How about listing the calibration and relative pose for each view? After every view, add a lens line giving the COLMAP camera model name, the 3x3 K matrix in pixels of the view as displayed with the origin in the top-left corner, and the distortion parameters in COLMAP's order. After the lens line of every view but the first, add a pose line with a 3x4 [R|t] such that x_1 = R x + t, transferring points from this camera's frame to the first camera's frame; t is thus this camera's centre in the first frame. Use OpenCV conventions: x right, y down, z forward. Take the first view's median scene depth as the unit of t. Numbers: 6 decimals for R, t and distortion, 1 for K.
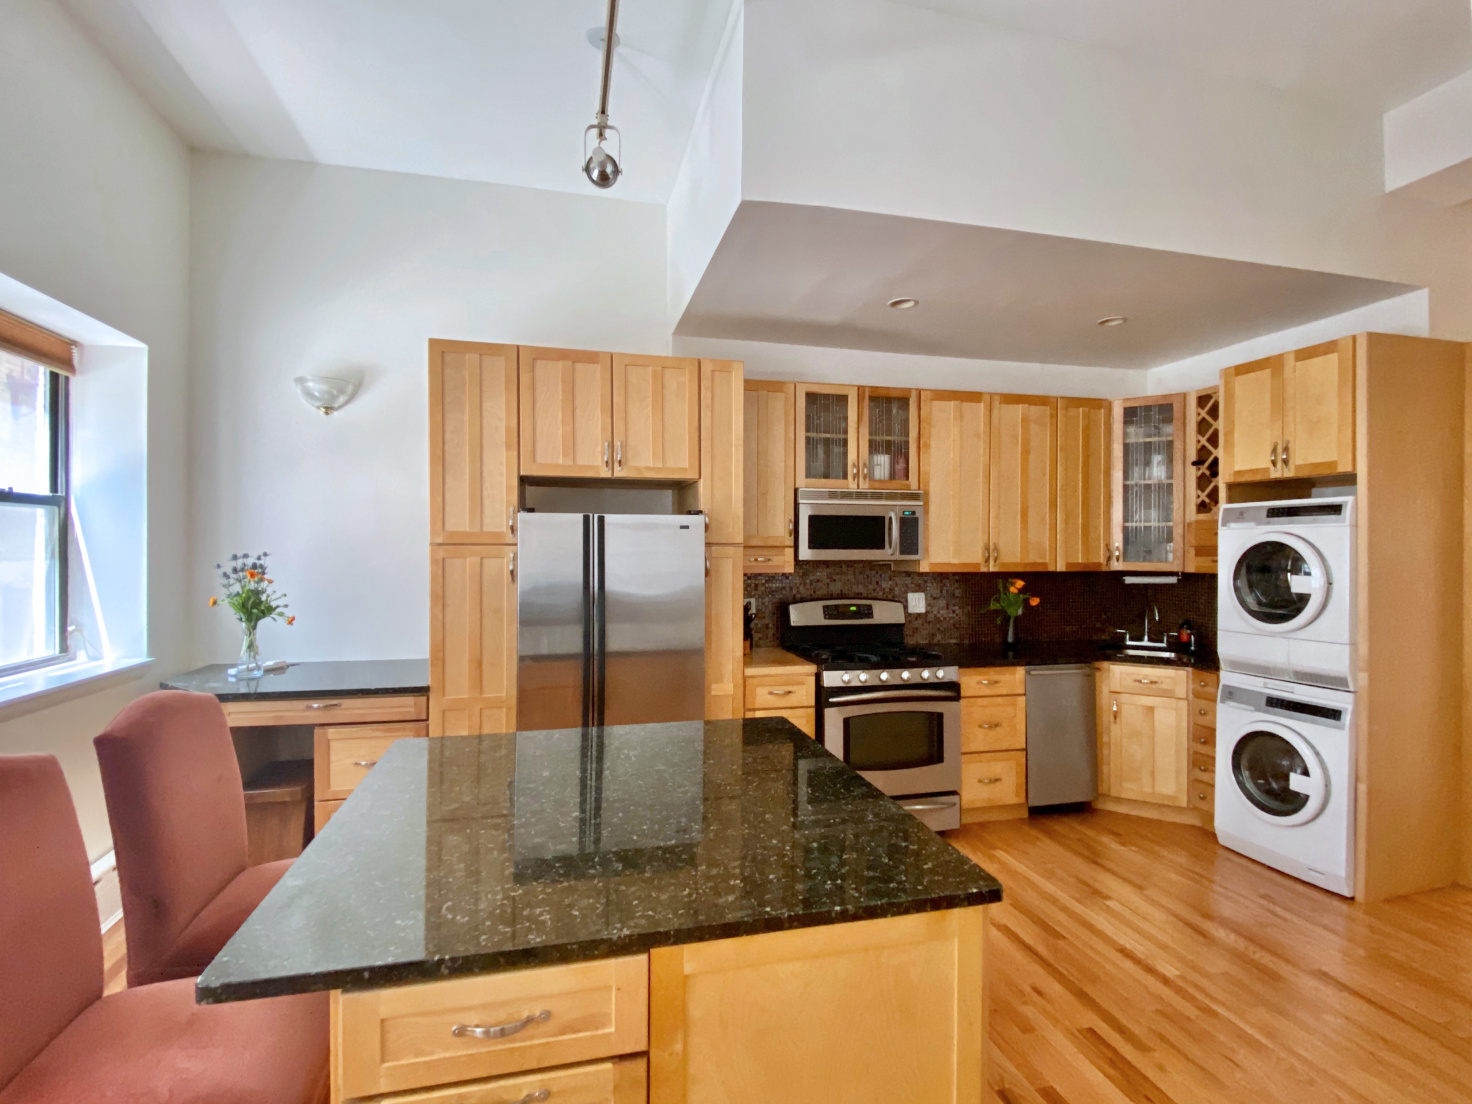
lens RADIAL K [[688.3, 0, 734.2], [0, 688.3, 557.5], [0, 0, 1]] dist [-0.011226, -0.000867]
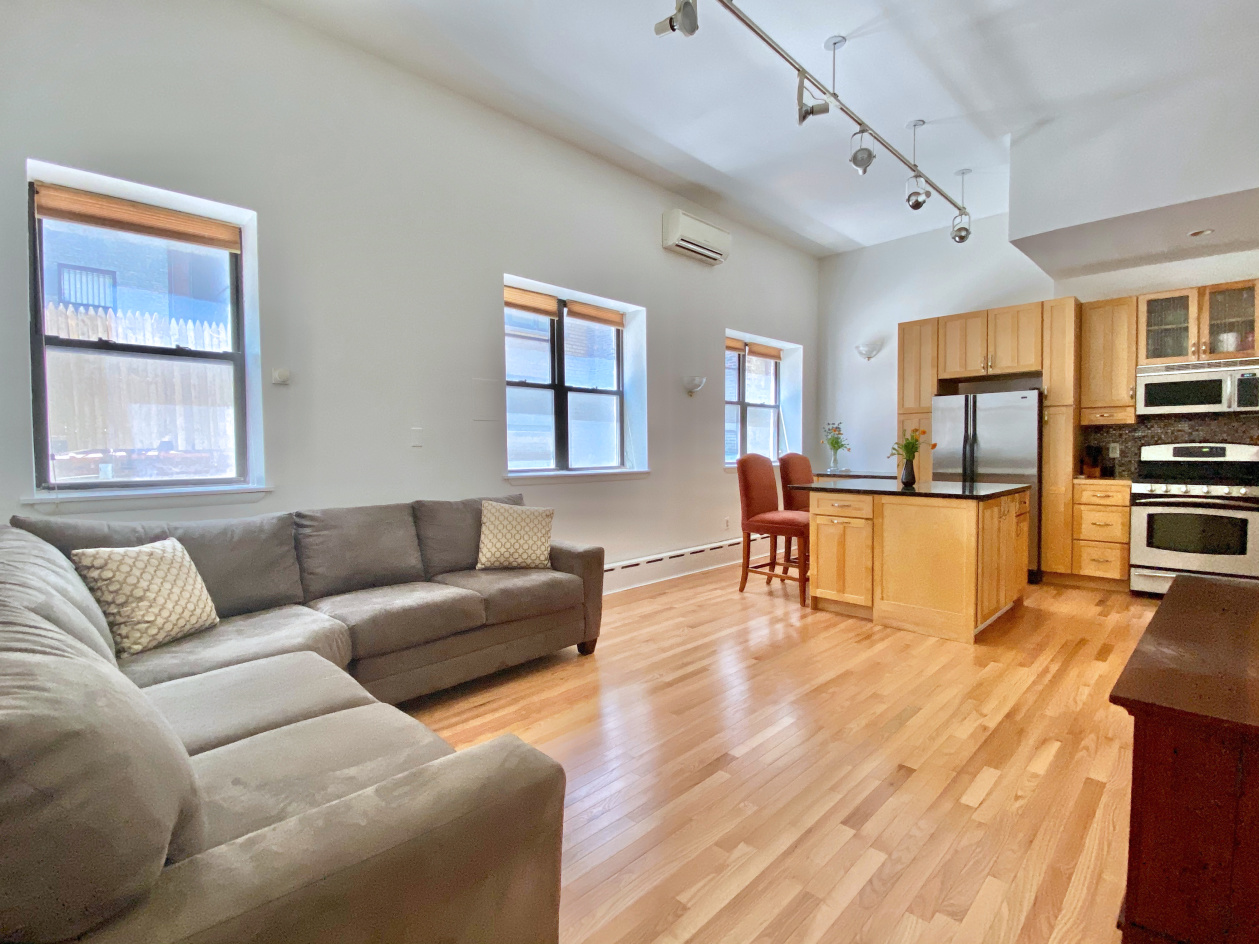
lens RADIAL K [[588.7, 0, 629.6], [0, 588.7, 471.1], [0, 0, 1]] dist [-0.011226, -0.000867]
pose [[0.501291, 0.024187, -0.864940, 0.685795], [-0.007066, 0.999690, 0.023860, 0.111573], [0.865250, -0.005849, 0.501307, -0.637748]]
